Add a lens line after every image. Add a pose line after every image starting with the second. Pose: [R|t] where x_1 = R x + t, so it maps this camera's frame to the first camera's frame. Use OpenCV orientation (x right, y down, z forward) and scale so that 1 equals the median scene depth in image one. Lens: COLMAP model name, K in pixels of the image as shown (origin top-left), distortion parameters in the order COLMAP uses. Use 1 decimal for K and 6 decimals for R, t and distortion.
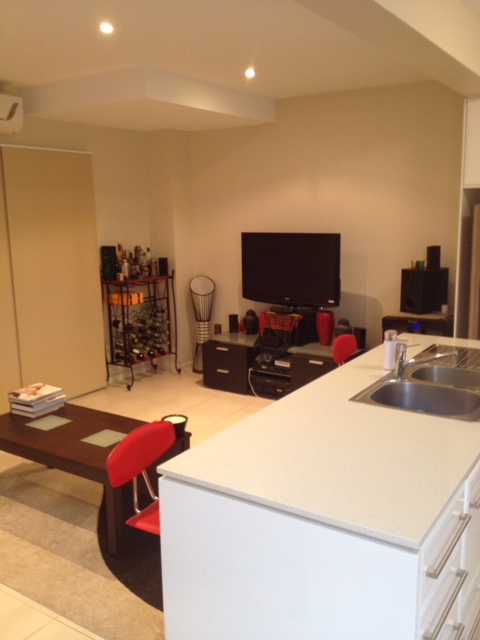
lens RADIAL K [[619.8, 0, 240.0], [0, 619.8, 320.0], [0, 0, 1]] dist [0.000524, 0.000249]
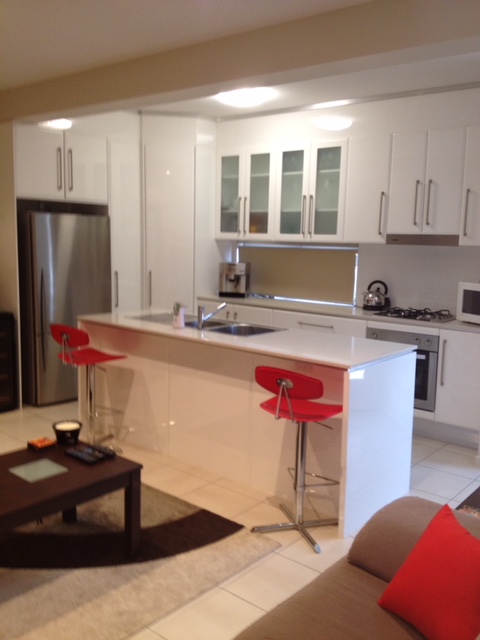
lens RADIAL K [[619.8, 0, 240.0], [0, 619.8, 320.0], [0, 0, 1]] dist [0.000524, 0.000249]
pose [[0.124907, -0.114908, 0.985492, -1.045611], [0.151009, 0.983901, 0.095583, -0.052422], [-0.980609, 0.136879, 0.140248, 0.619822]]
